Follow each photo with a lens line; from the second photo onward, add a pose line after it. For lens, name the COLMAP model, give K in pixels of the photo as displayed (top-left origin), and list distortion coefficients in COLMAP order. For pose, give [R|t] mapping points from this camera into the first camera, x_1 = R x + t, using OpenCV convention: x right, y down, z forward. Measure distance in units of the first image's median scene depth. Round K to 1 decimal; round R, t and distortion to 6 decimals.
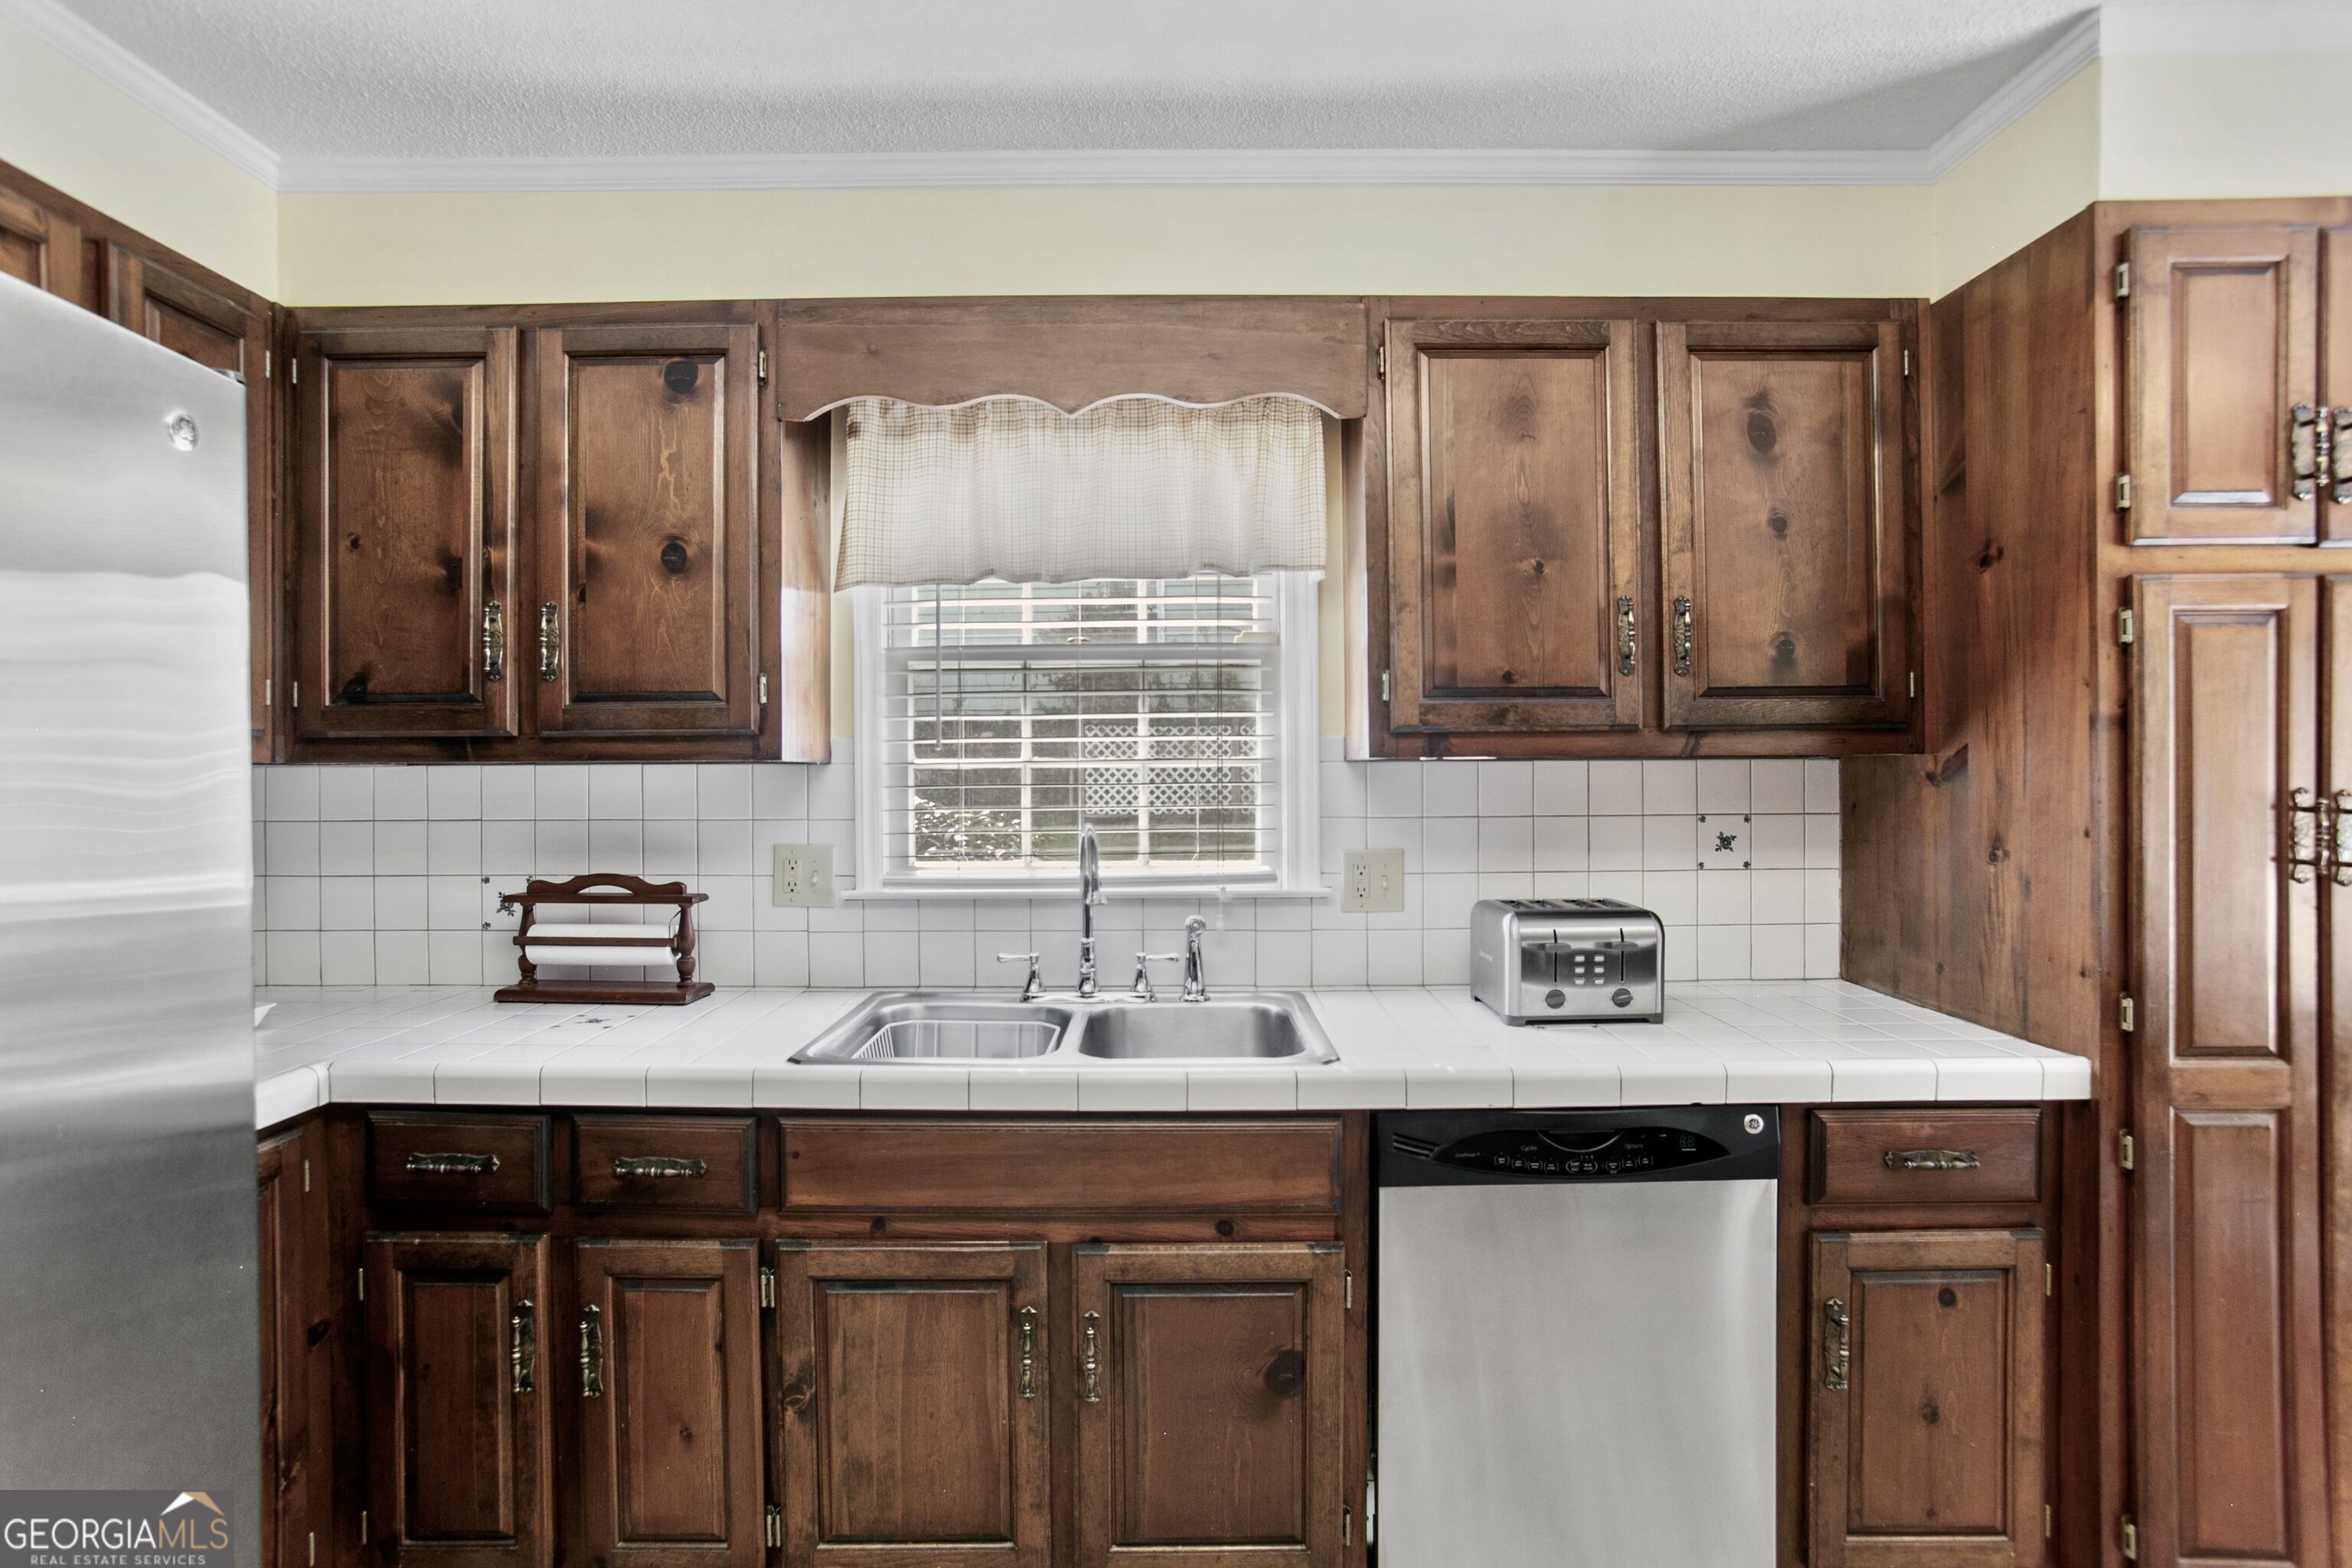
lens RADIAL K [[1152.5, 0, 1168.2], [0, 1152.5, 780.3], [0, 0, 1]] dist [-0.052075, 0.029085]
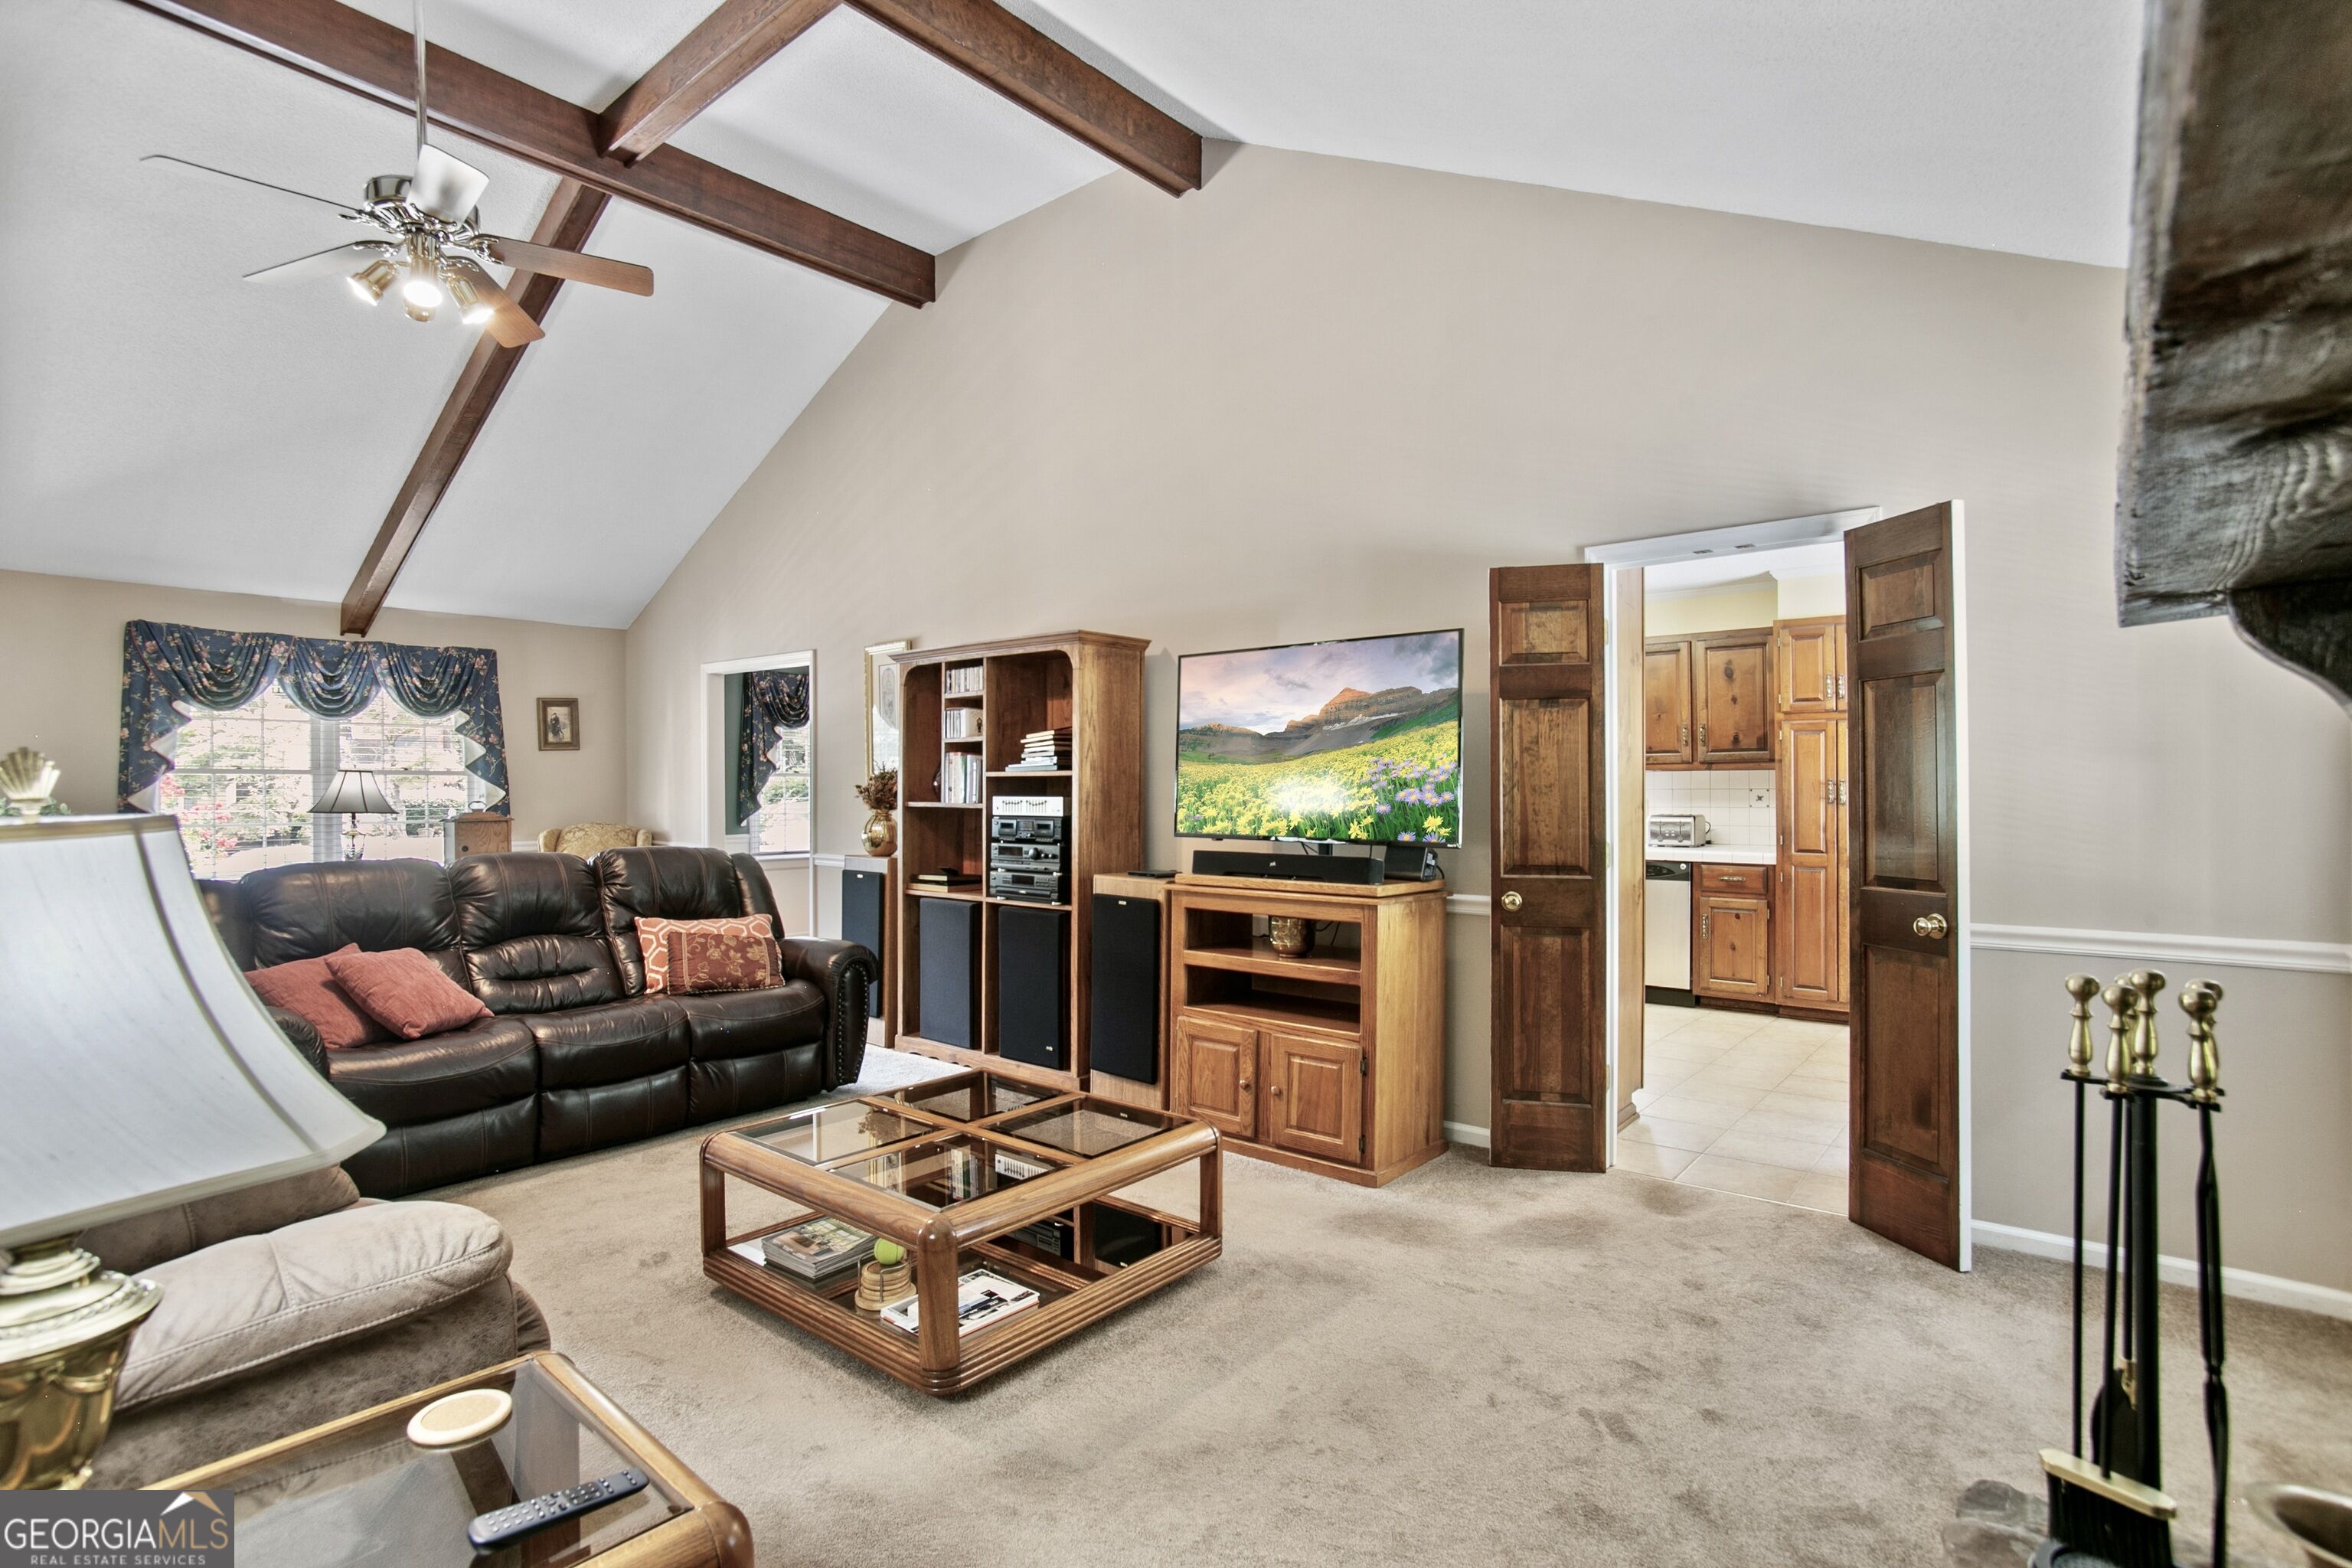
lens RADIAL K [[1152.5, 0, 1182.4], [0, 1152.5, 784.8], [0, 0, 1]] dist [-0.052075, 0.029085]
pose [[0.771367, 0.002518, -0.636386, 1.445238], [0.001471, 0.999982, 0.005739, 0.001129], [0.636389, -0.005364, 0.771349, -2.645659]]
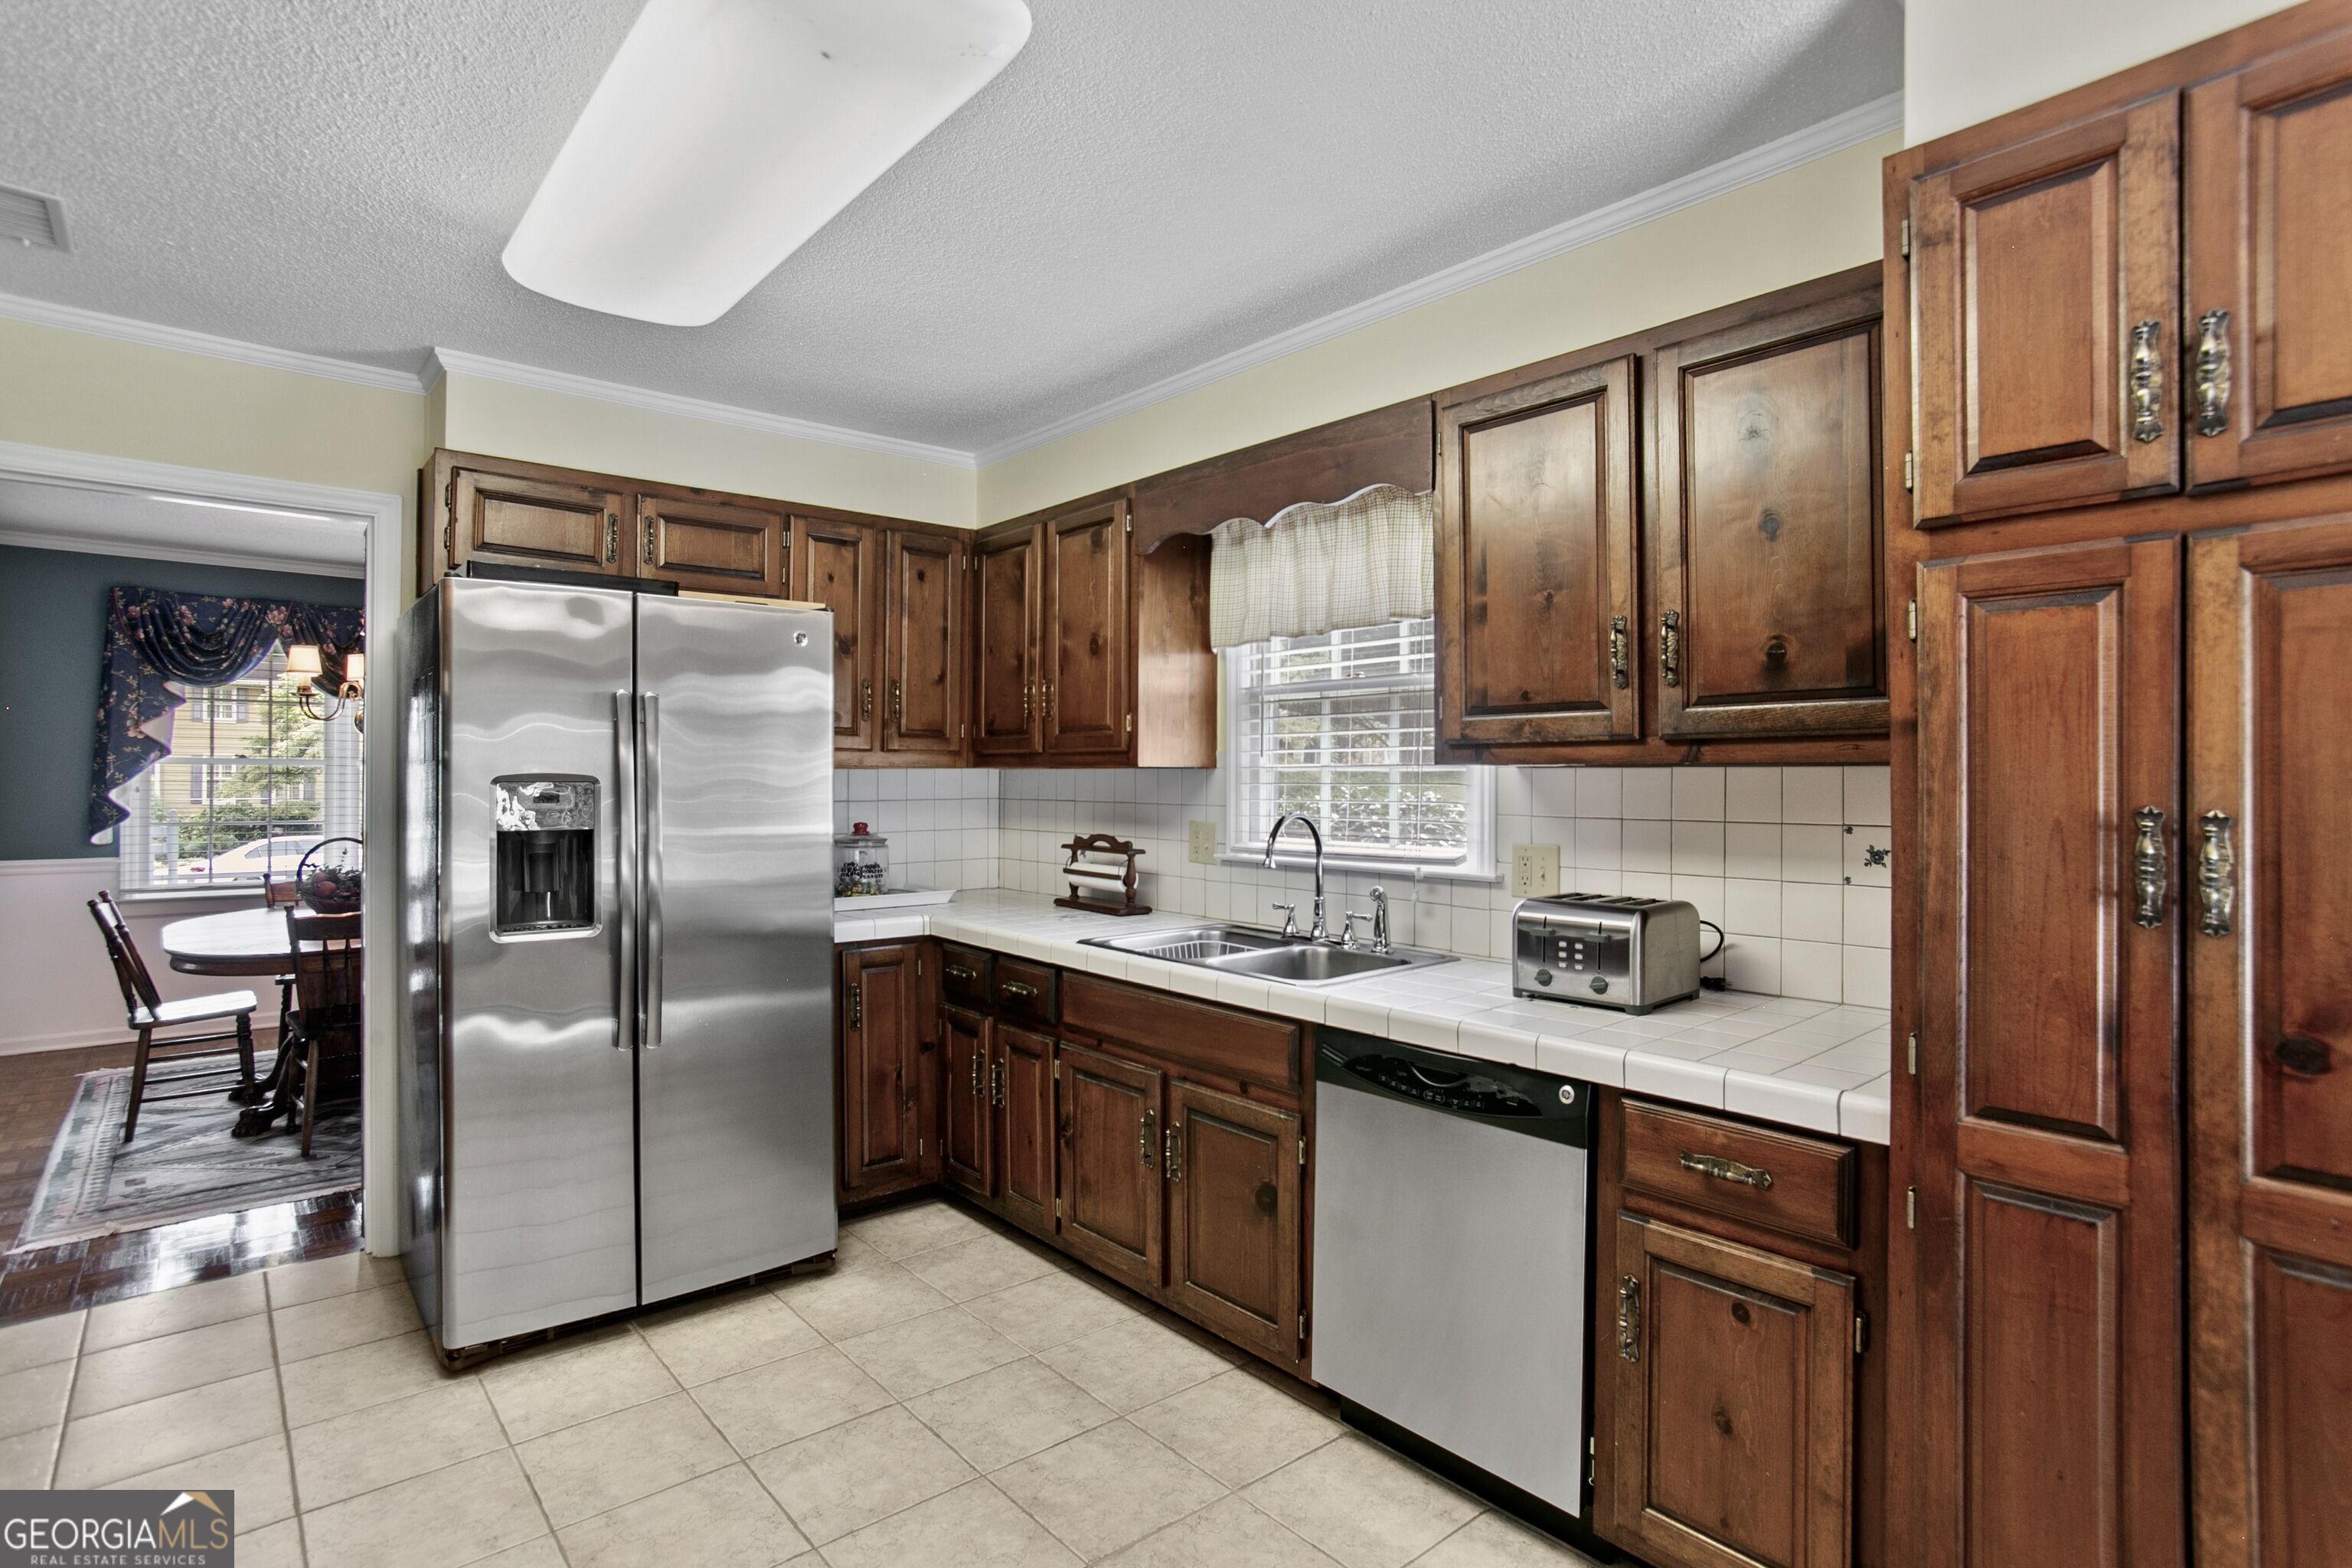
lens RADIAL K [[1152.5, 0, 1204.1], [0, 1152.5, 779.0], [0, 0, 1]] dist [-0.052075, 0.029085]
pose [[0.666569, 0.009591, -0.745381, 0.965309], [-0.009413, 0.999946, 0.004449, -0.008111], [0.745384, 0.004050, 0.666623, -0.012623]]
